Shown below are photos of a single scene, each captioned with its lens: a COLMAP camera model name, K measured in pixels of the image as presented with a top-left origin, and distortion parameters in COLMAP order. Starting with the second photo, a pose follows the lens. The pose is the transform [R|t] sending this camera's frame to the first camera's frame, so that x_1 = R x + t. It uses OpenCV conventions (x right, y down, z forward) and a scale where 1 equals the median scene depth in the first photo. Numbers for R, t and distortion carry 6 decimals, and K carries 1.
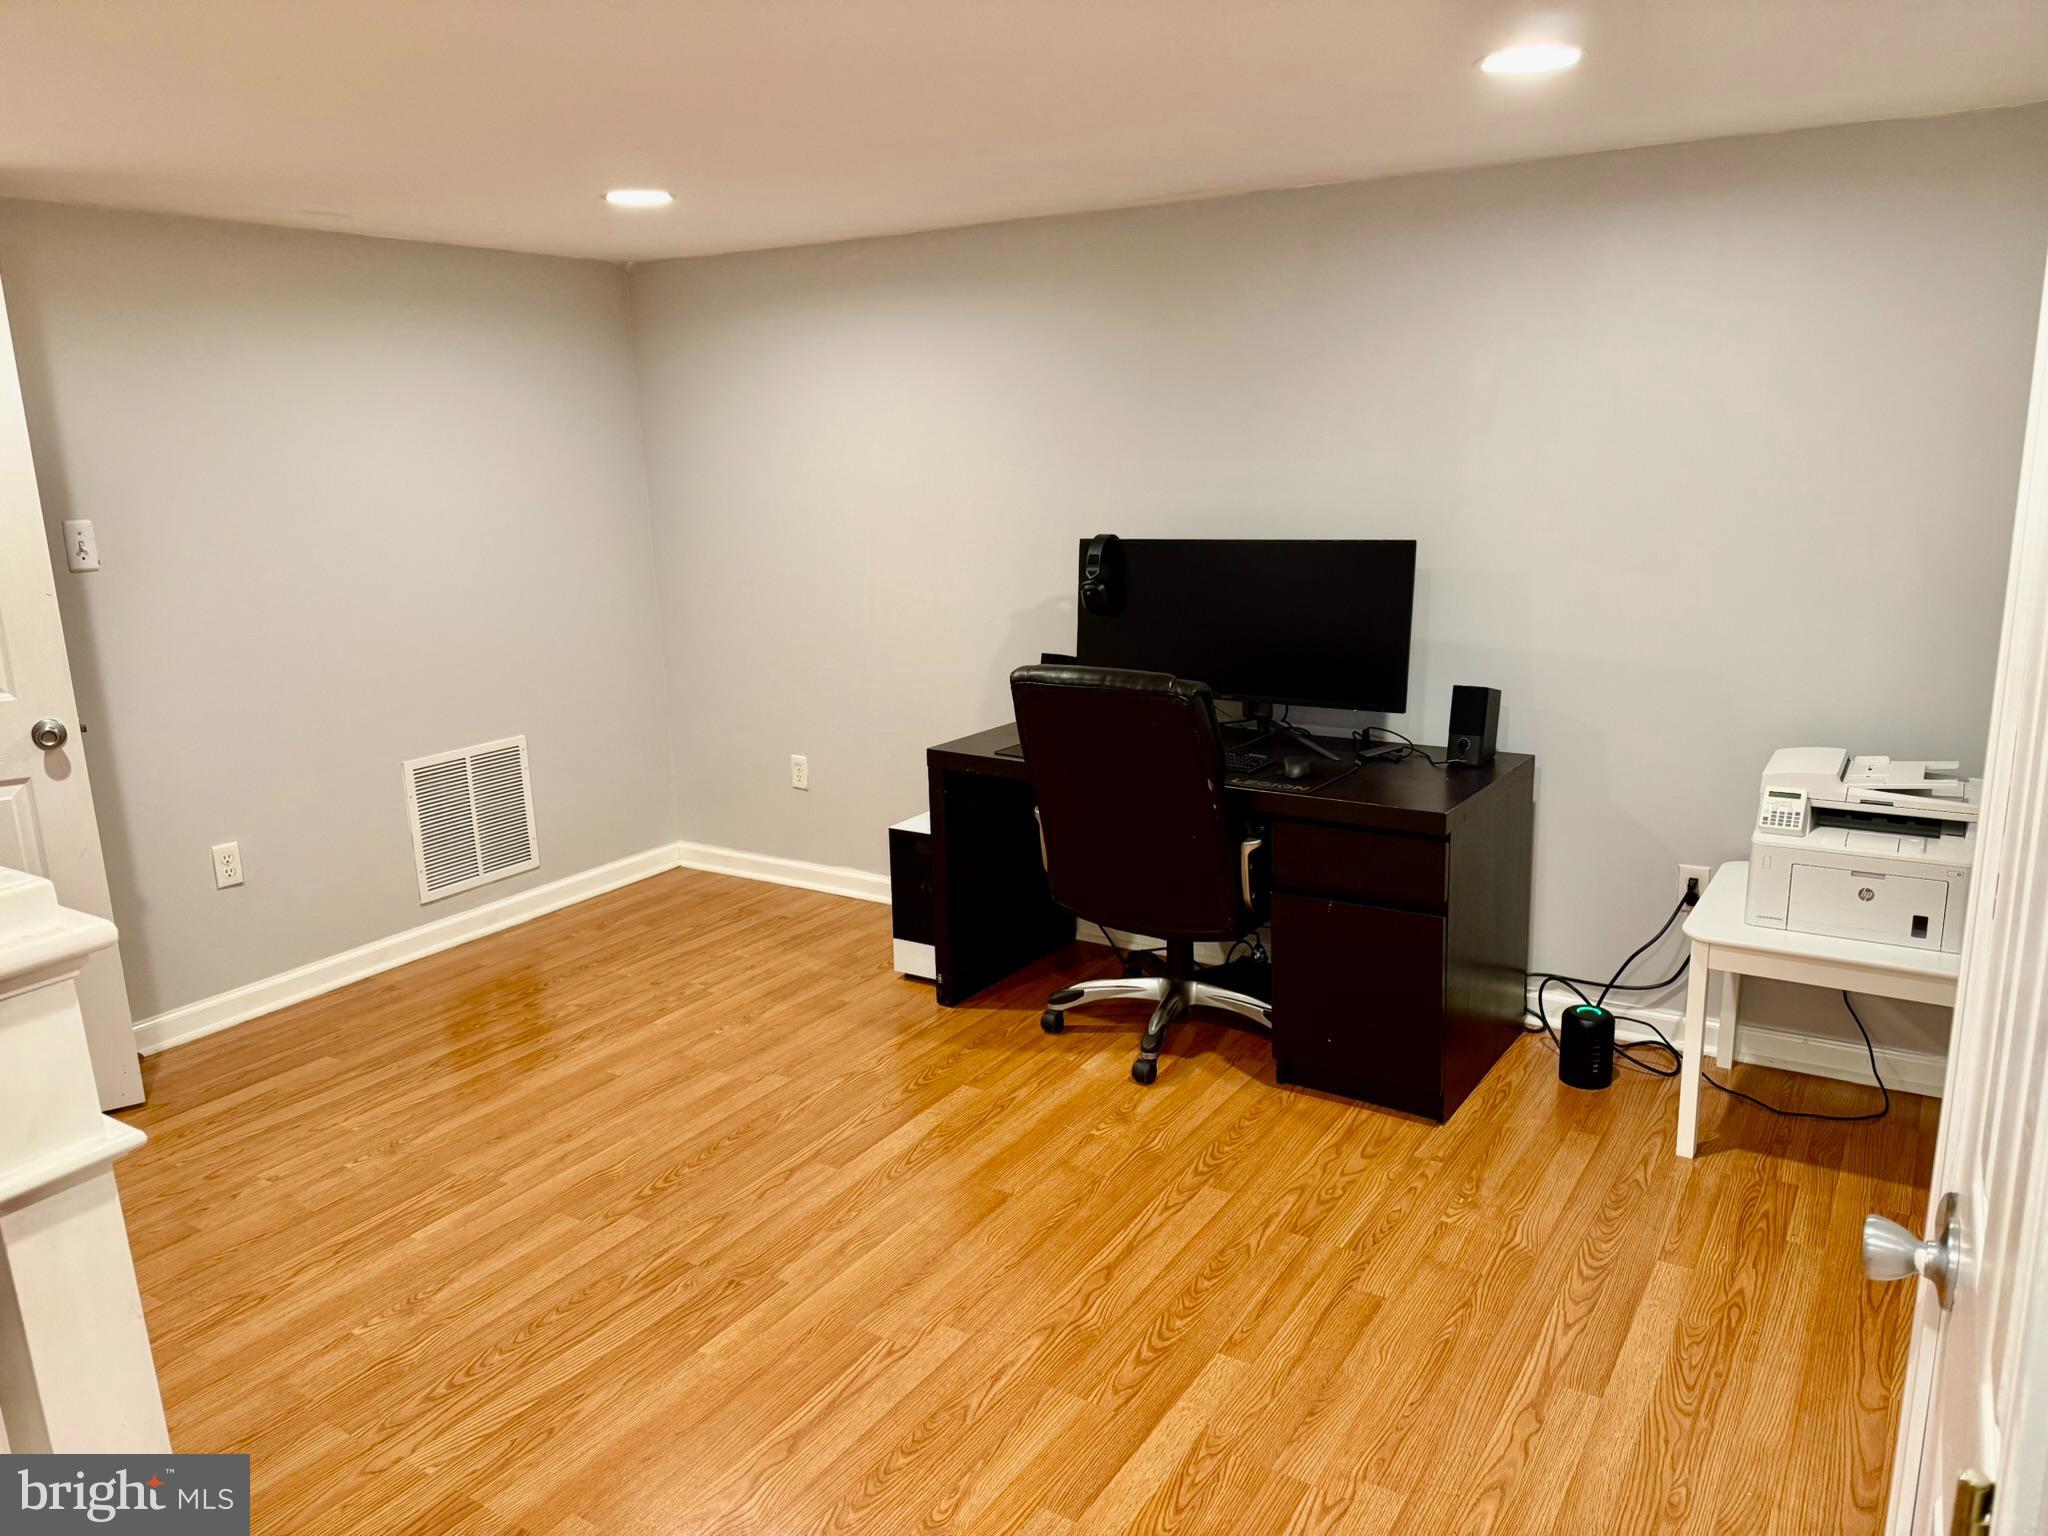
lens RADIAL K [[1435.4, 0, 1030.4], [0, 1435.4, 771.4], [0, 0, 1]] dist [0.066310, -0.083276]
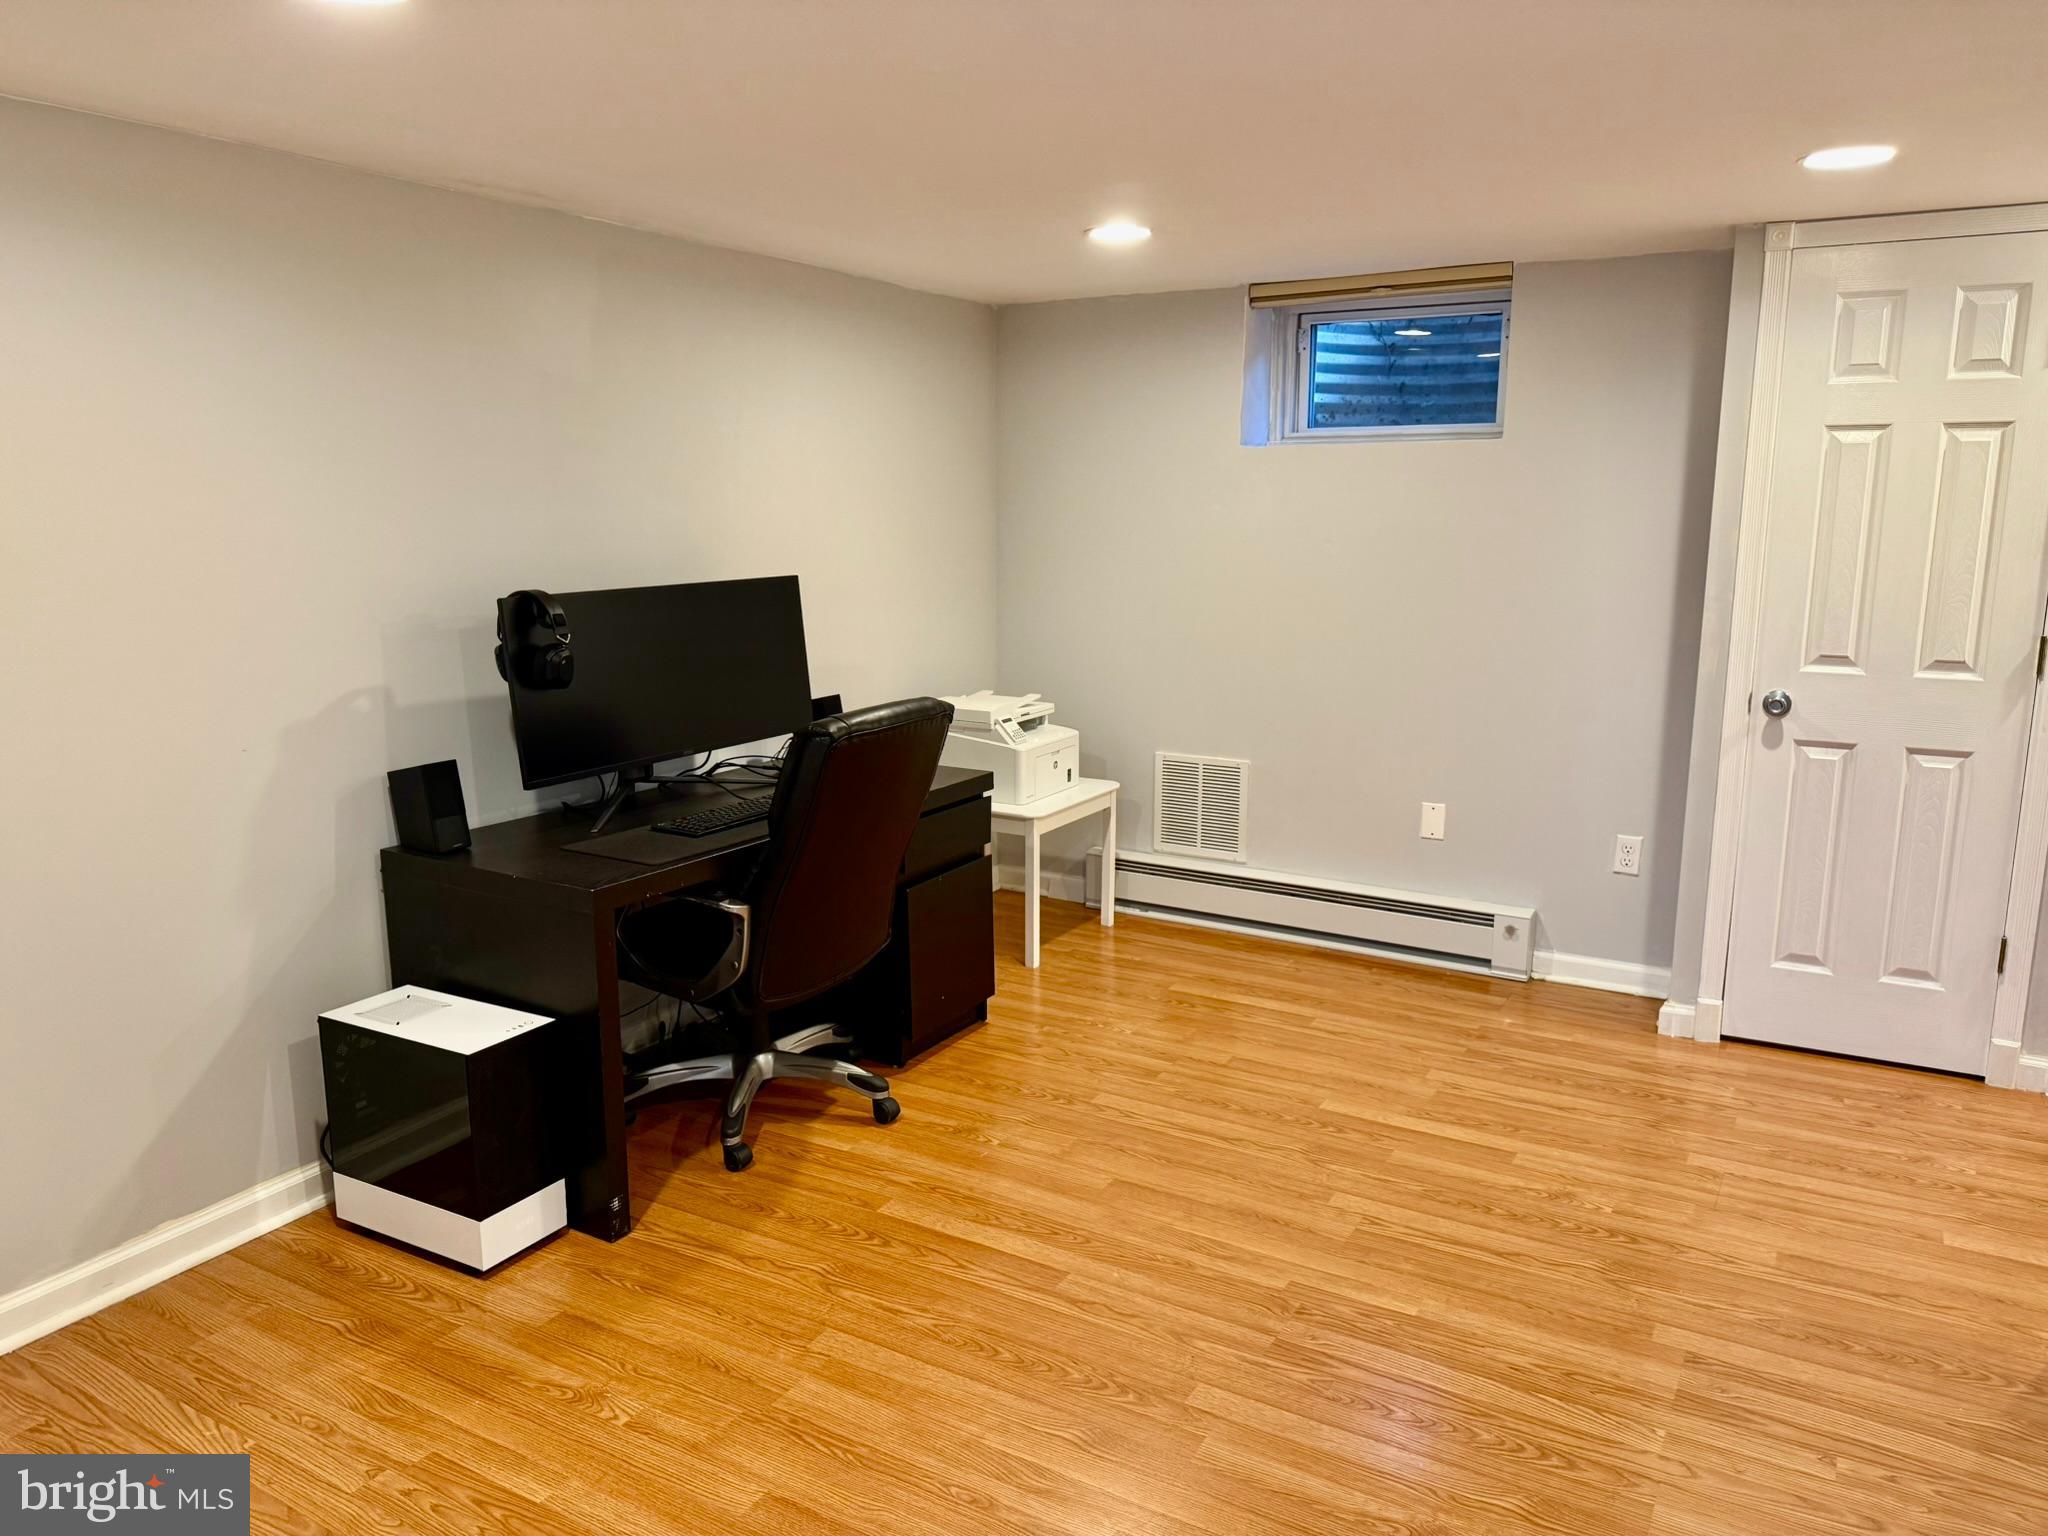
lens RADIAL K [[1435.4, 0, 1031.4], [0, 1435.4, 764.0], [0, 0, 1]] dist [0.066310, -0.083276]
pose [[-0.031591, -0.158564, 0.986843, -0.882236], [0.235595, 0.958334, 0.161526, -0.158710], [-0.971338, 0.237598, 0.007082, 0.867584]]
